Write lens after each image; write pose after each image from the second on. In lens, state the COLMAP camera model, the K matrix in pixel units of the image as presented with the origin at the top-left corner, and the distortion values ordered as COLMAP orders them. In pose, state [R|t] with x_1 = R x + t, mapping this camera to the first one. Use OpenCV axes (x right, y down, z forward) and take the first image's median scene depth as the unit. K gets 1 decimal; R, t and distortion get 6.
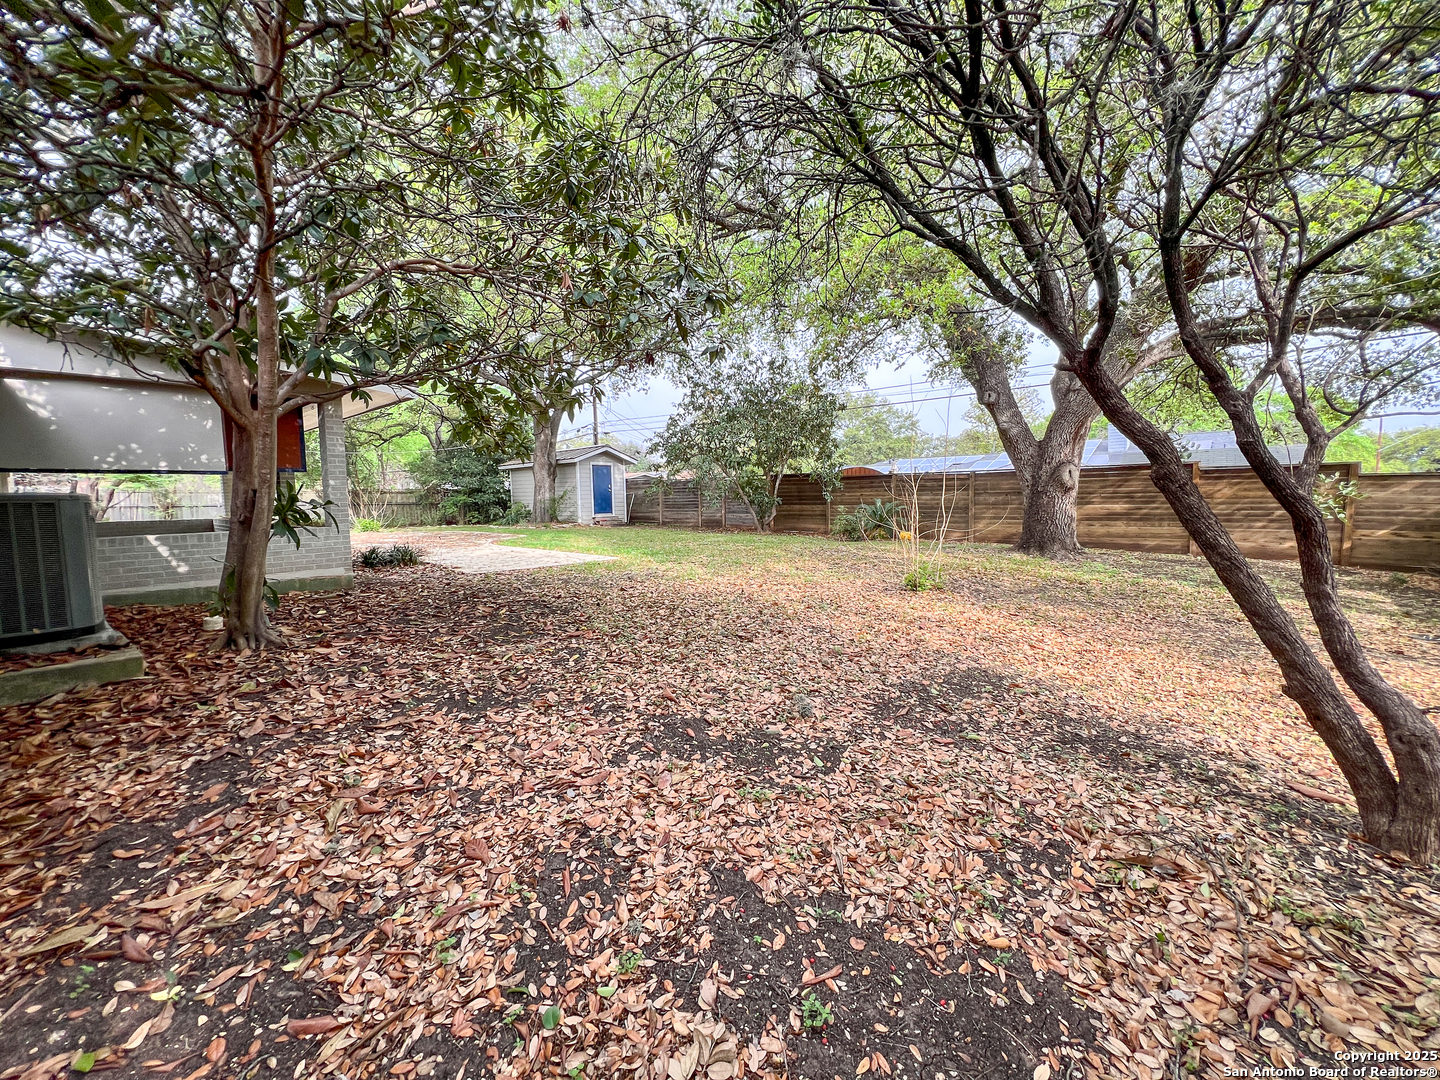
lens RADIAL K [[577.8, 0, 717.5], [0, 577.8, 538.7], [0, 0, 1]] dist [-0.002334, 0.000732]
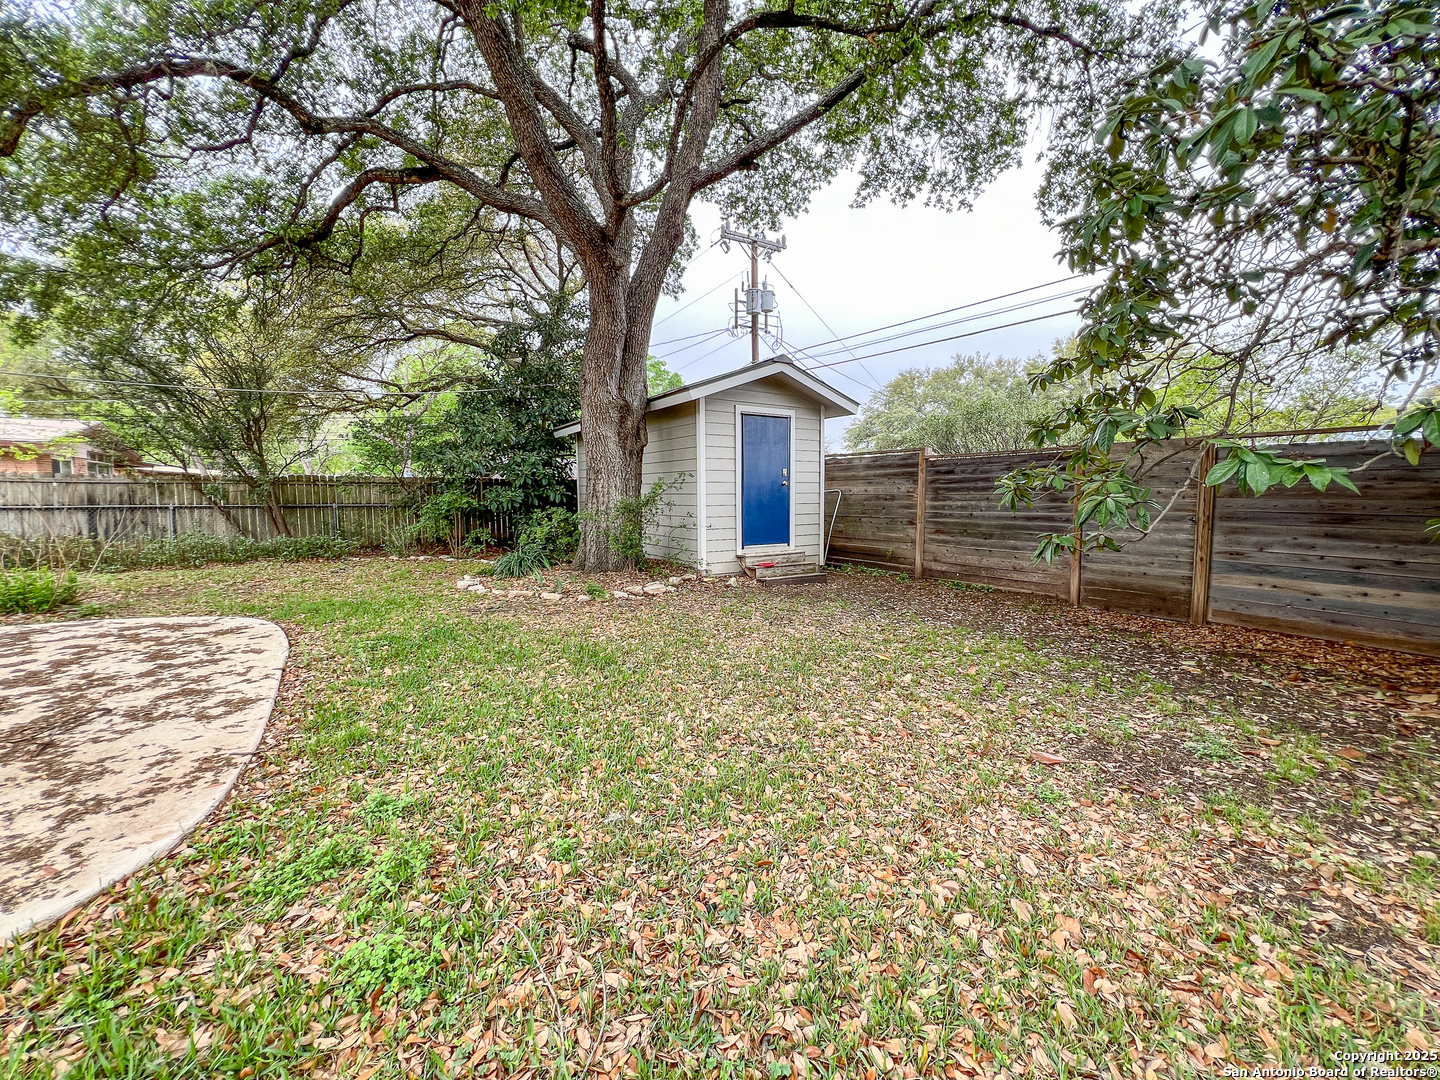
lens RADIAL K [[577.8, 0, 721.3], [0, 577.8, 539.6], [0, 0, 1]] dist [-0.002334, 0.000732]
pose [[0.963103, 0.040275, -0.266104, -0.122135], [-0.039115, 0.999188, 0.009657, -0.047427], [0.266277, 0.001108, 0.963896, 0.614890]]
